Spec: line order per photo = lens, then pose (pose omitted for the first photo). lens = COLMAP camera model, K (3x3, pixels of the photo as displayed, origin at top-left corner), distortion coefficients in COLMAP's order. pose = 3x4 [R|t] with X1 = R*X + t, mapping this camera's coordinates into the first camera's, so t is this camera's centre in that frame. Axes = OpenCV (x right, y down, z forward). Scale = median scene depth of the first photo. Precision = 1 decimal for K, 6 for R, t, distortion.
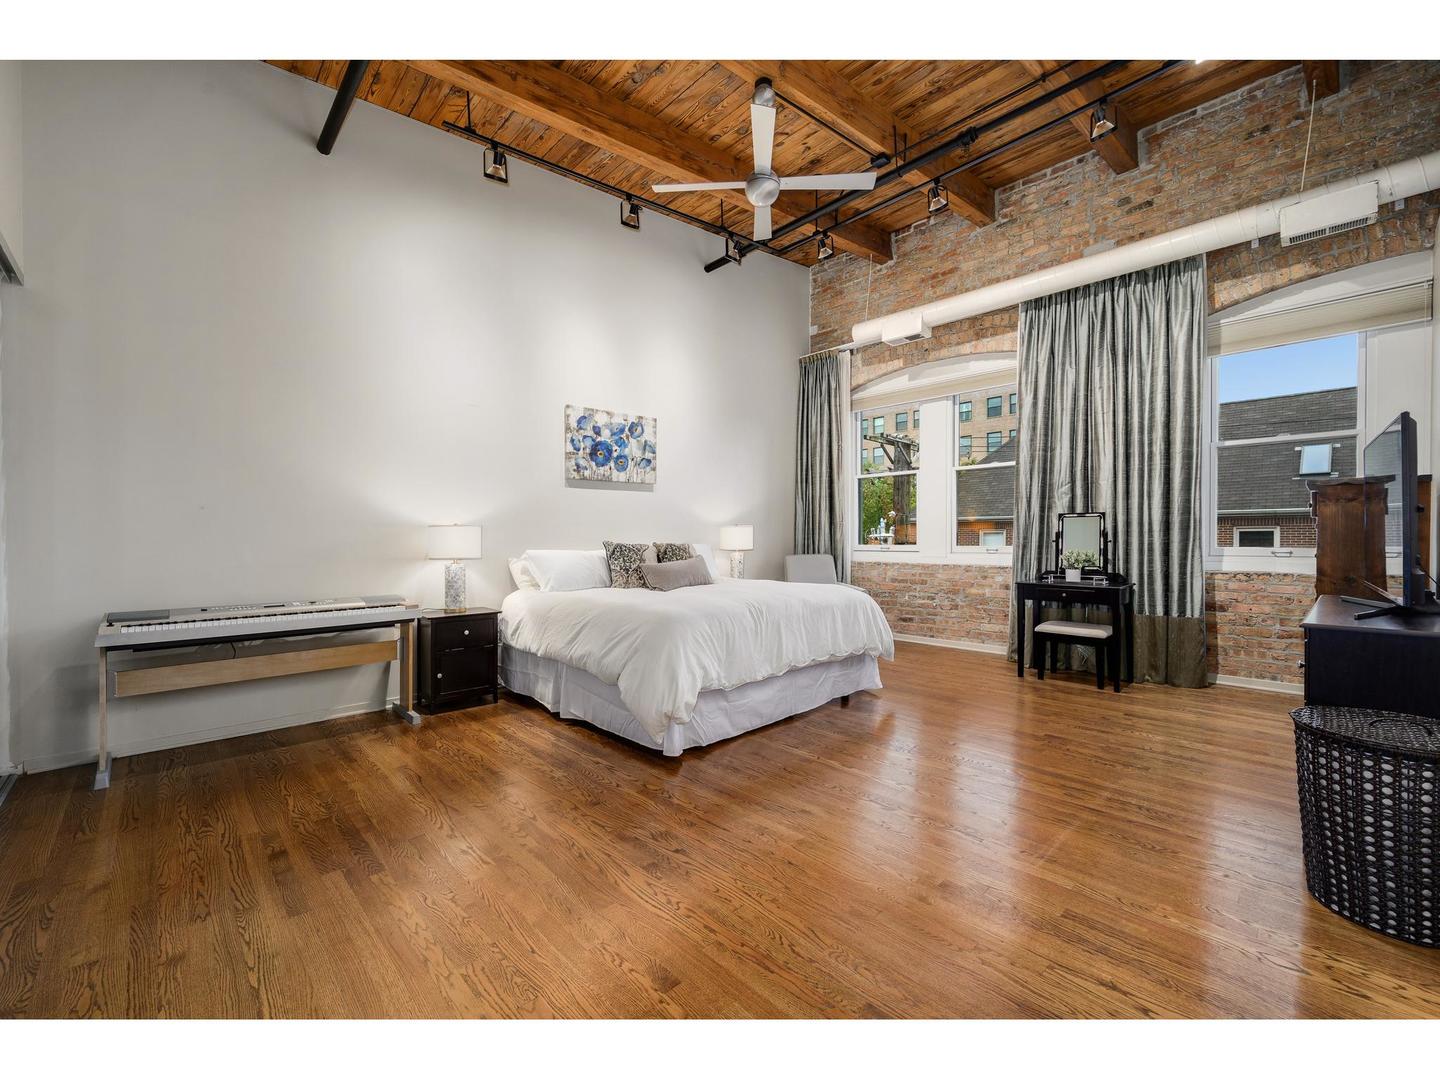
lens RADIAL K [[569.9, 0, 731.1], [0, 569.9, 531.4], [0, 0, 1]] dist [-0.002258, 0.000520]
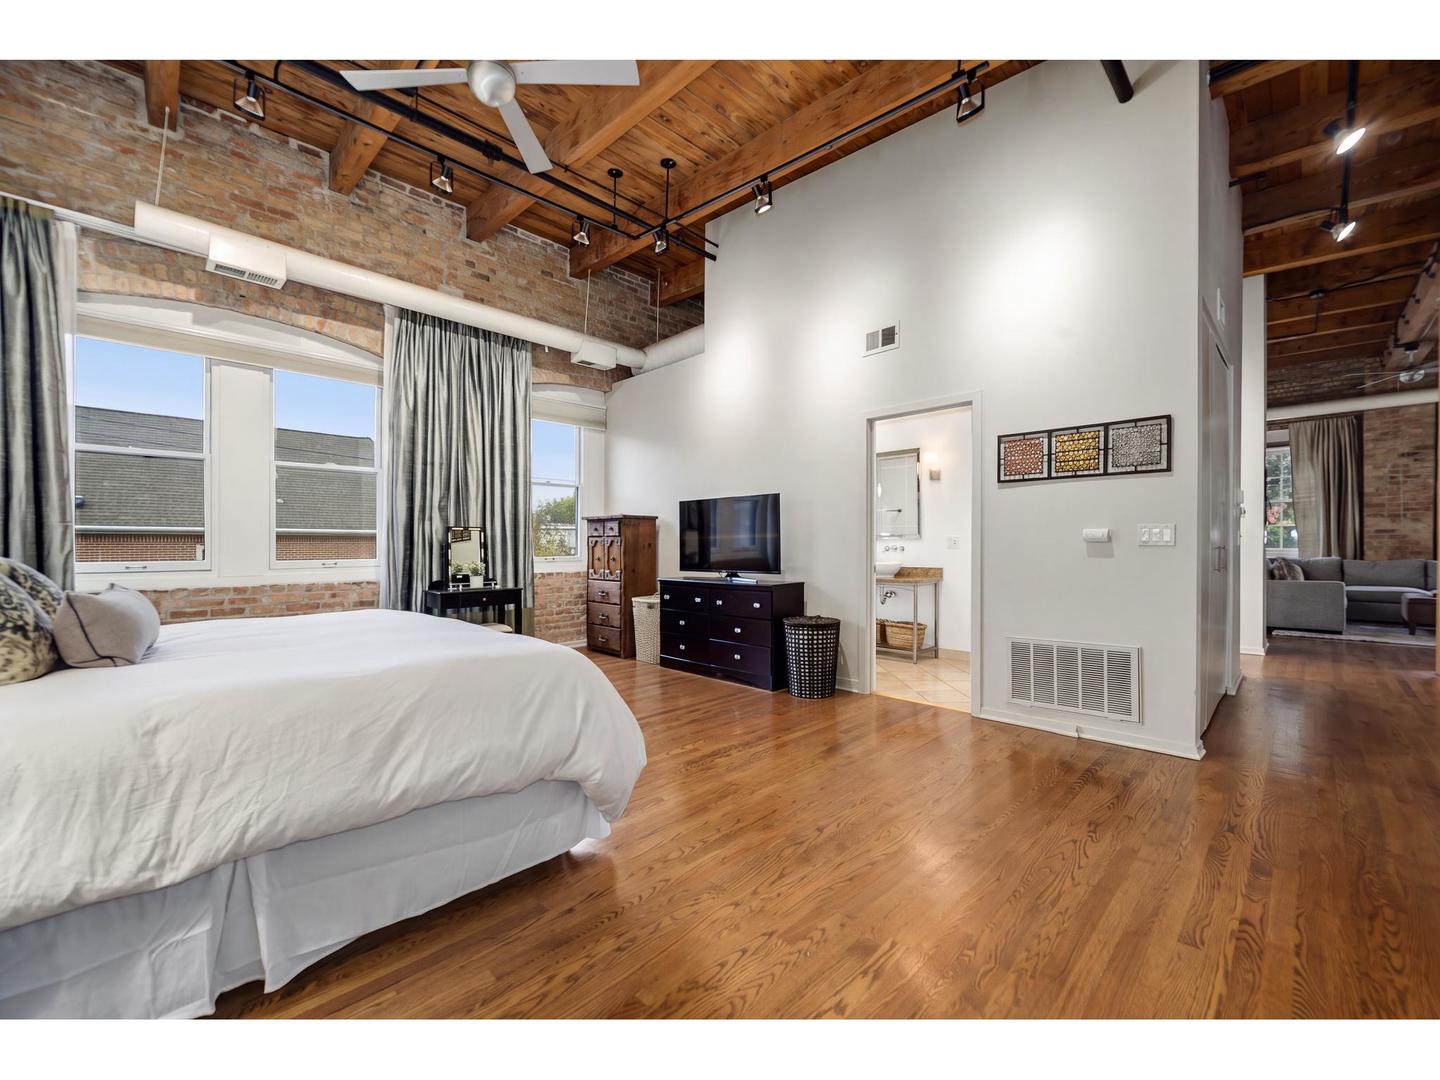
lens RADIAL K [[567.5, 0, 721.9], [0, 567.5, 542.4], [0, 0, 1]] dist [0.003213, -0.000125]
pose [[0.012278, 0.005868, 0.999907, -0.456737], [-0.002205, 0.999981, -0.005842, 0.003990], [-0.999922, -0.002133, 0.012291, 0.440163]]
